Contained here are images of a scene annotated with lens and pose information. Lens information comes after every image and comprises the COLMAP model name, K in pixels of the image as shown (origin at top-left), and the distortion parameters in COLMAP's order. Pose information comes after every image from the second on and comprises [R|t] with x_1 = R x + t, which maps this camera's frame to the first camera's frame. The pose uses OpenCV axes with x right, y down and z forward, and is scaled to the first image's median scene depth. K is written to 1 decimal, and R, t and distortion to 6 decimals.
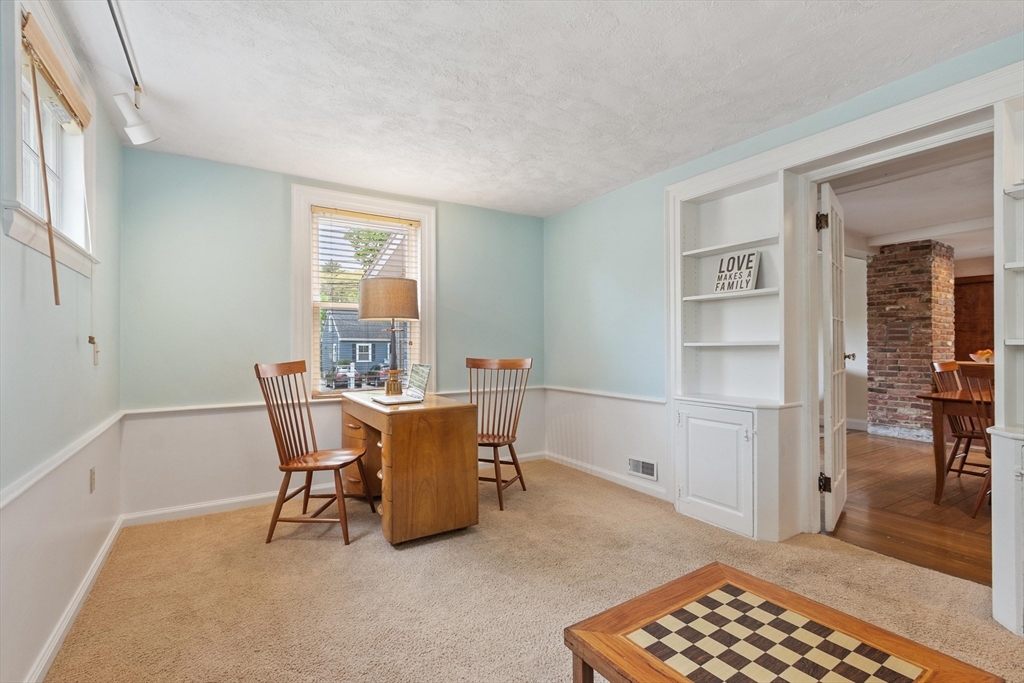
lens RADIAL K [[451.5, 0, 521.8], [0, 451.5, 346.3], [0, 0, 1]] dist [0.003602, -0.000674]
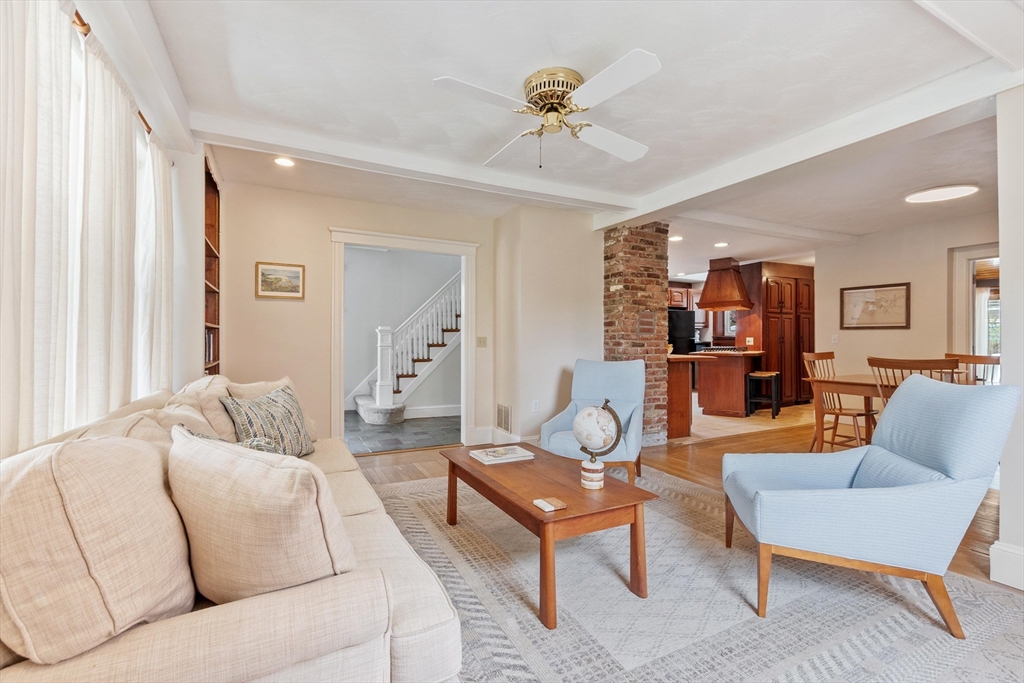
lens RADIAL K [[451.5, 0, 512.5], [0, 451.5, 337.6], [0, 0, 1]] dist [0.003602, -0.000674]
pose [[0.091611, 0.004084, 0.995786, -0.042783], [-0.000735, 0.999992, -0.004034, -0.000912], [-0.995795, -0.000362, 0.091614, 1.173720]]
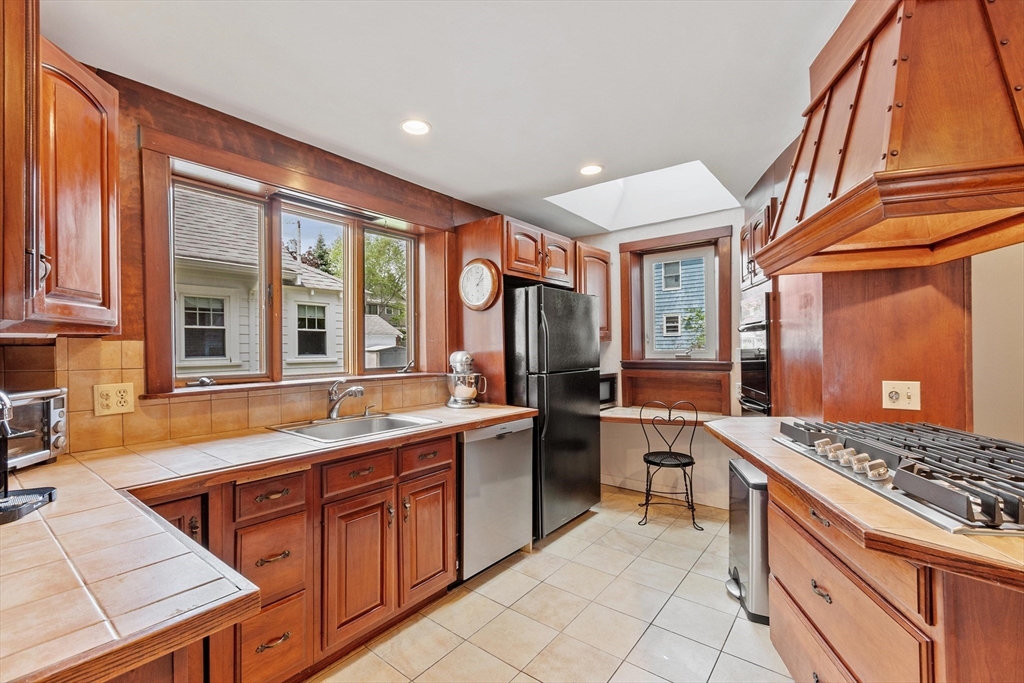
lens RADIAL K [[451.5, 0, 512.7], [0, 451.5, 347.6], [0, 0, 1]] dist [0.003602, -0.000674]
pose [[-0.335510, 0.008522, 0.941998, 1.121428], [0.012394, 0.999912, -0.004631, -0.033260], [-0.941955, 0.010121, -0.335587, 0.983576]]
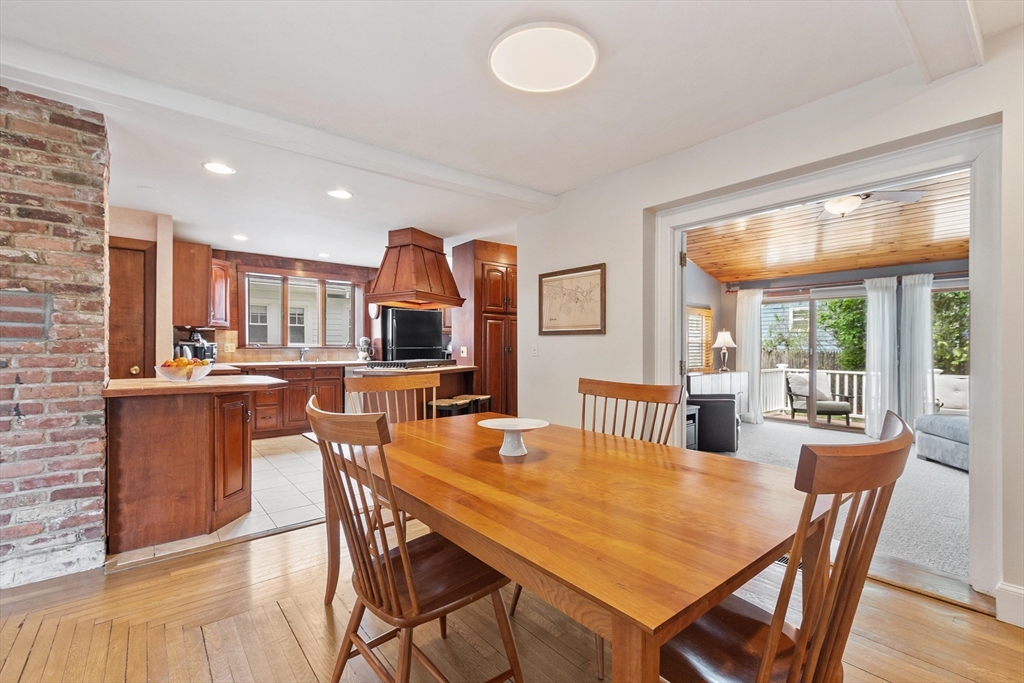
lens RADIAL K [[451.5, 0, 511.2], [0, 451.5, 346.0], [0, 0, 1]] dist [0.003602, -0.000674]
pose [[-0.125950, 0.002087, 0.992034, 0.388468], [-0.001026, 0.999997, -0.002234, -0.006019], [-0.992036, -0.001299, -0.125948, 0.623263]]
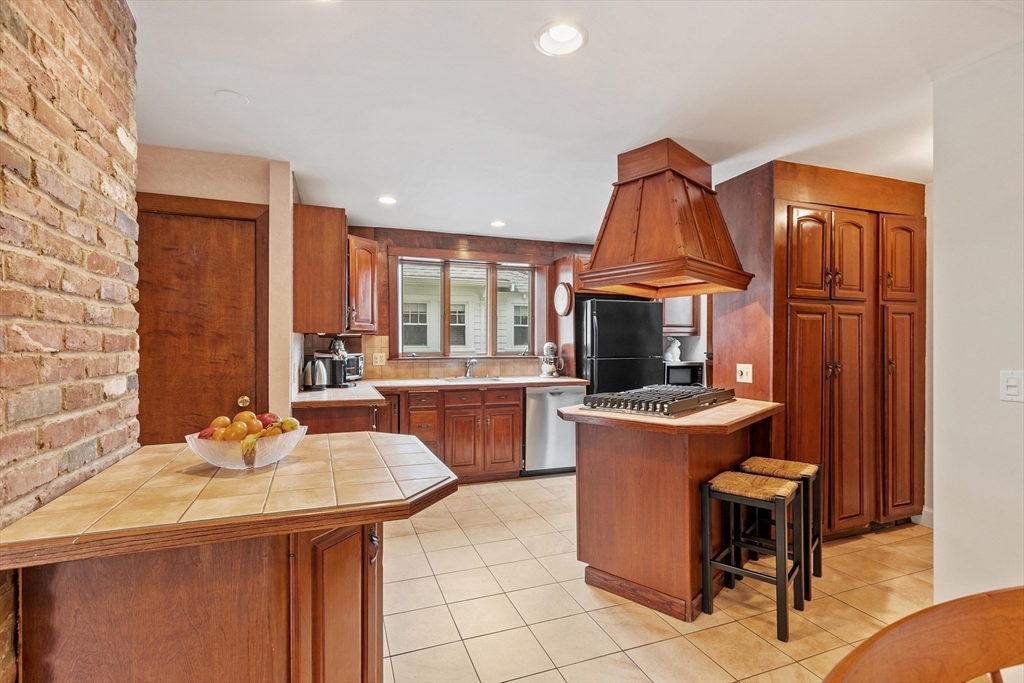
lens RADIAL K [[480.4, 0, 504.7], [0, 480.4, 346.6], [0, 0, 1]] dist [-0.004429, 0.000661]
pose [[0.212212, -0.005870, 0.977206, 0.749561], [0.000244, 0.999982, 0.005953, -0.029710], [-0.977224, -0.001025, 0.212210, 0.752944]]
